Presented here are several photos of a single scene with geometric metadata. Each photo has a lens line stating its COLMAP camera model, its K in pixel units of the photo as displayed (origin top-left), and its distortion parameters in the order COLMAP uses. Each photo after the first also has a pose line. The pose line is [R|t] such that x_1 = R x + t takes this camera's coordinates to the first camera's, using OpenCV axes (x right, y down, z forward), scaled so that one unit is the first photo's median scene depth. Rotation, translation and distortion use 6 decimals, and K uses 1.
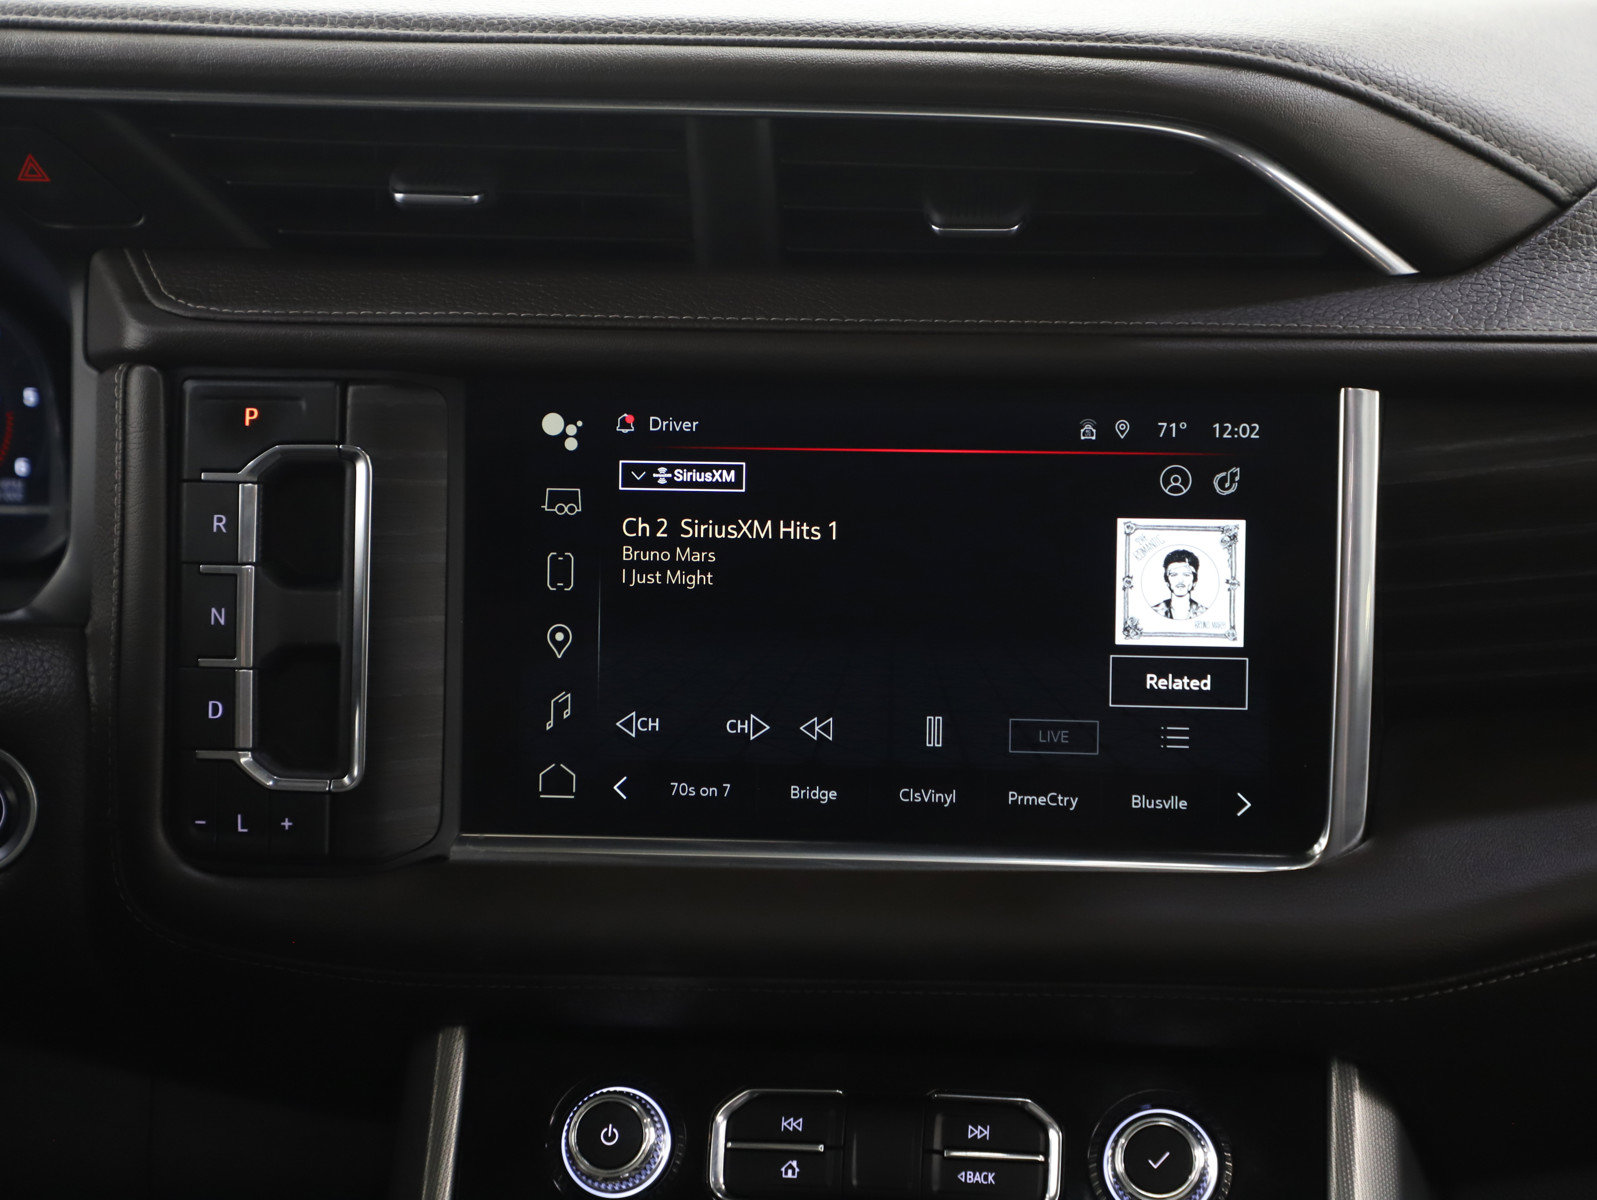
lens RADIAL K [[3833.6, 0, 797.3], [0, 3833.6, 601.5], [0, 0, 1]] dist [0.438747, 0.000000]
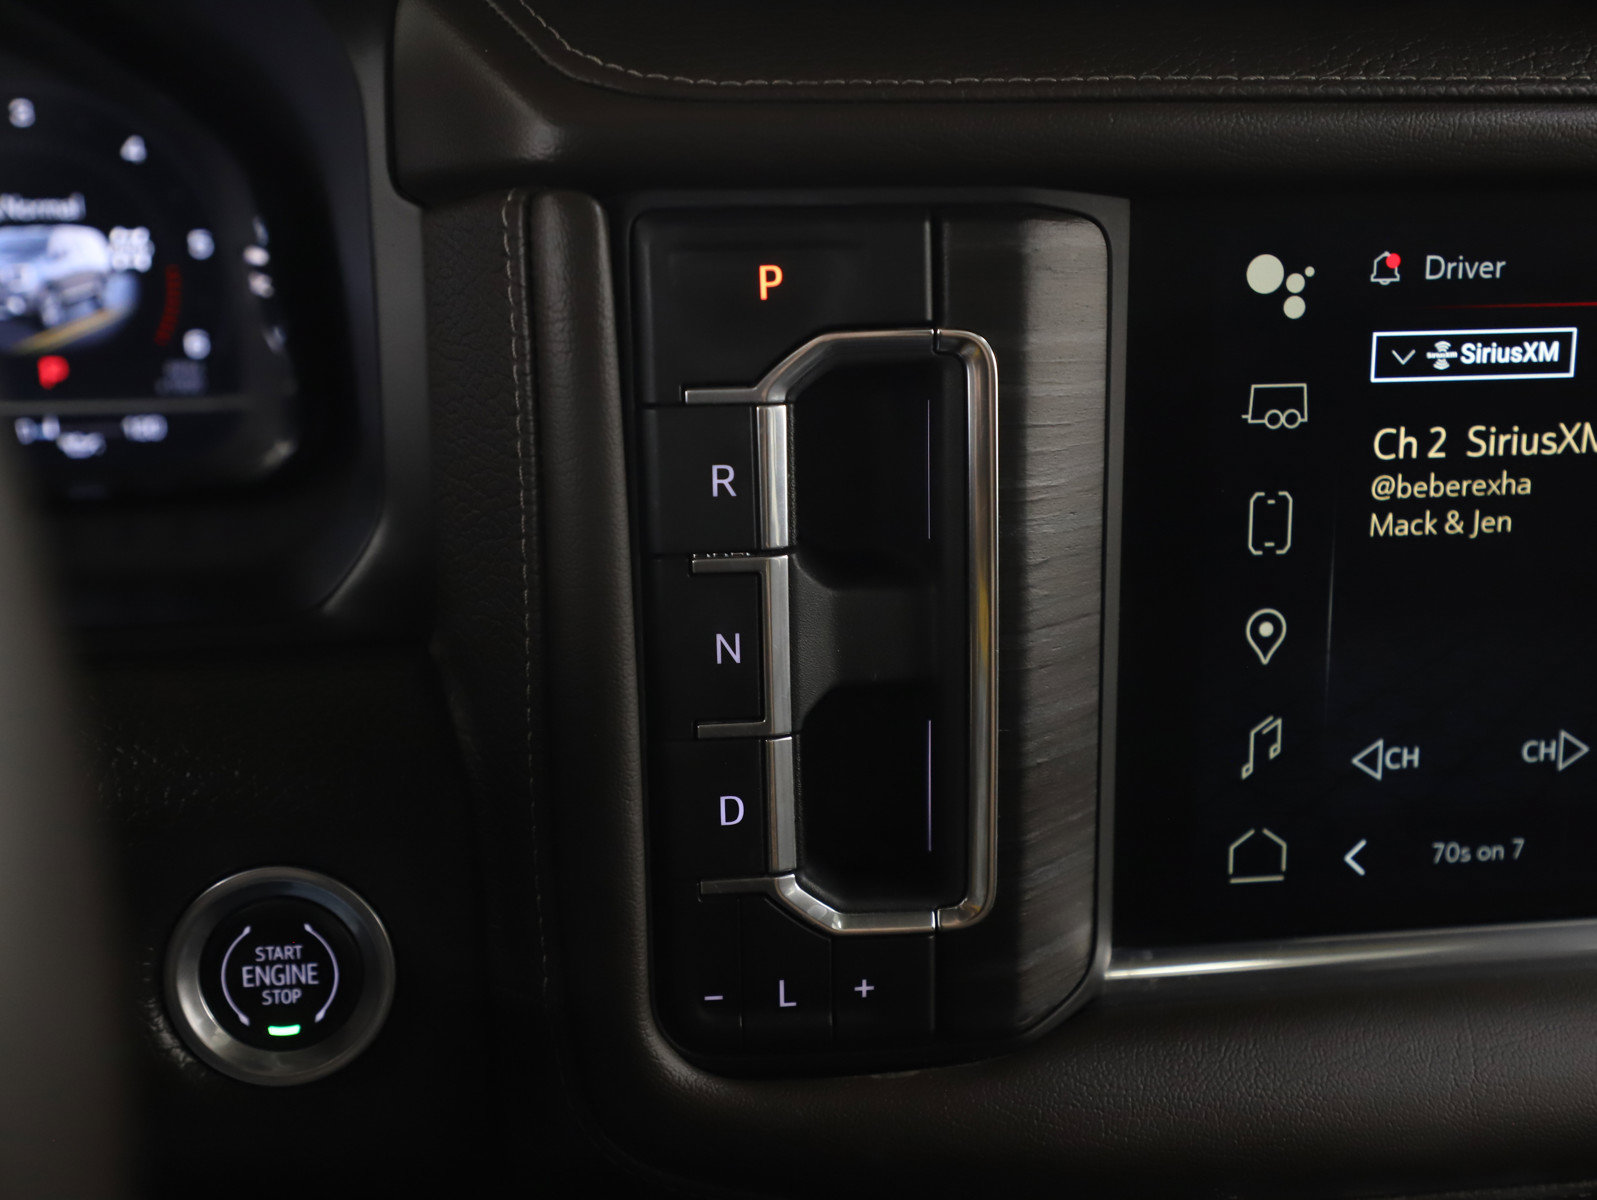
lens RADIAL K [[1728.4, 0, 800.8], [0, 1728.4, 591.0], [0, 0, 1]] dist [0.009253, 0.000000]
pose [[0.965323, -0.079868, 0.248540, -0.200887], [0.037266, 0.984459, 0.171612, -0.046560], [-0.258384, -0.156399, 0.953298, 0.762087]]
